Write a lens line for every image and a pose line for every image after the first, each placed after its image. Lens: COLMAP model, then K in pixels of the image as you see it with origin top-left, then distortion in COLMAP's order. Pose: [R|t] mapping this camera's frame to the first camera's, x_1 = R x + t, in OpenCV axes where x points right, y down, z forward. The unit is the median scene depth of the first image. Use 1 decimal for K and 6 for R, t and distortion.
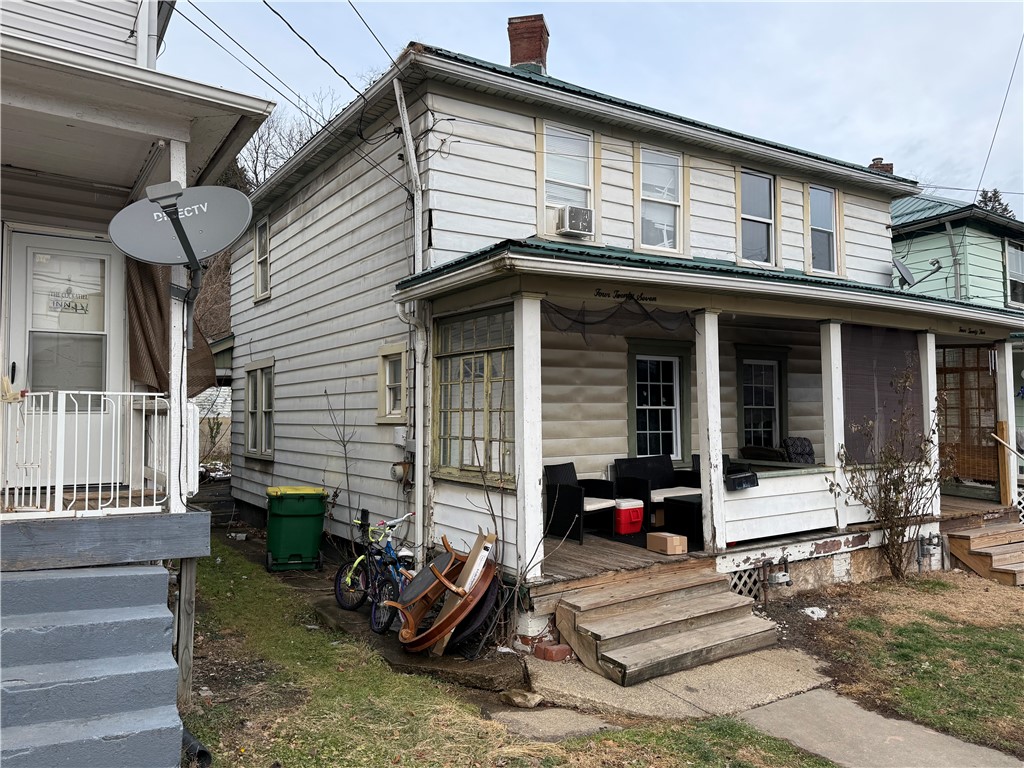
lens RADIAL K [[755.6, 0, 518.3], [0, 755.6, 384.6], [0, 0, 1]] dist [0.159134, -0.301270]
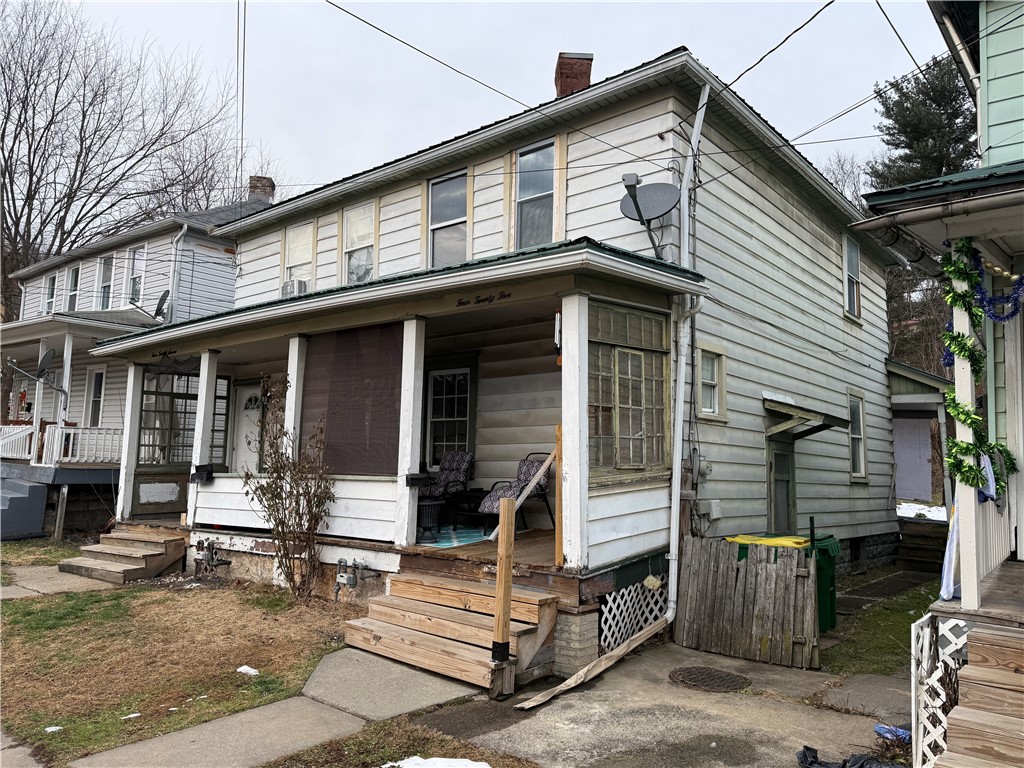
lens RADIAL K [[755.6, 0, 518.3], [0, 755.6, 384.6], [0, 0, 1]] dist [0.159134, -0.301270]
pose [[0.284788, -0.087013, -0.954633, 1.499666], [0.028641, 0.996199, -0.082258, 0.080046], [0.958163, -0.003915, 0.286198, 0.996449]]
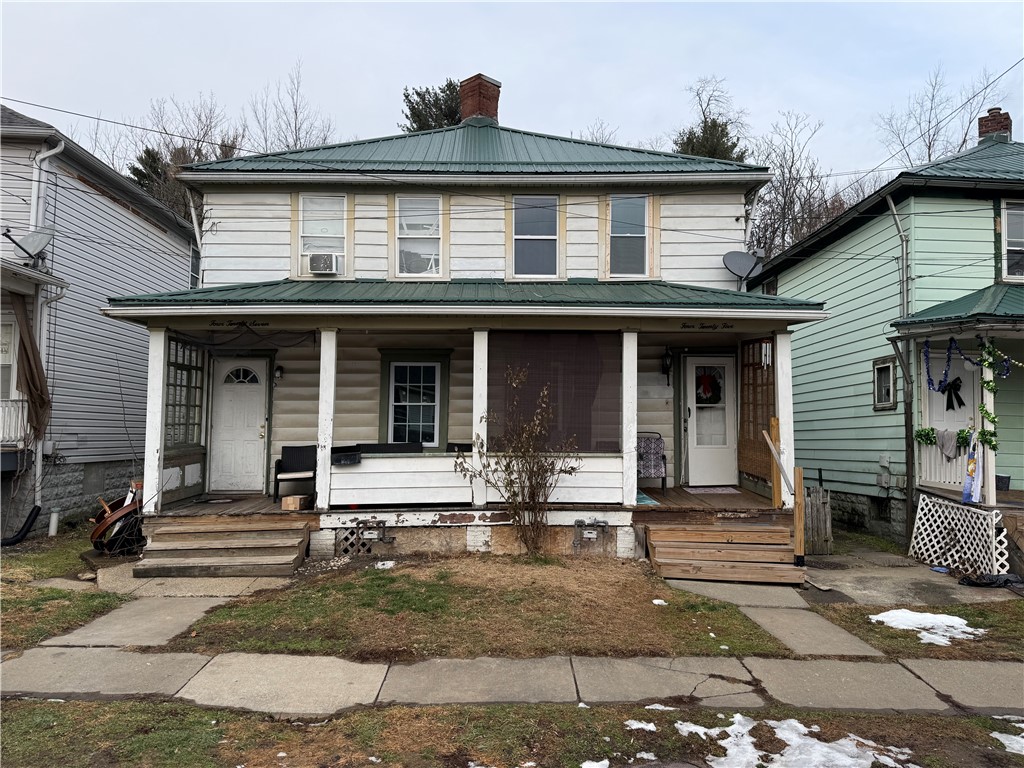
lens RADIAL K [[755.6, 0, 518.3], [0, 755.6, 384.6], [0, 0, 1]] dist [0.159134, -0.301270]
pose [[0.849619, -0.017359, -0.527112, 1.071965], [0.013823, 0.999848, -0.010647, 0.015482], [0.527217, 0.001759, 0.849729, 0.044152]]
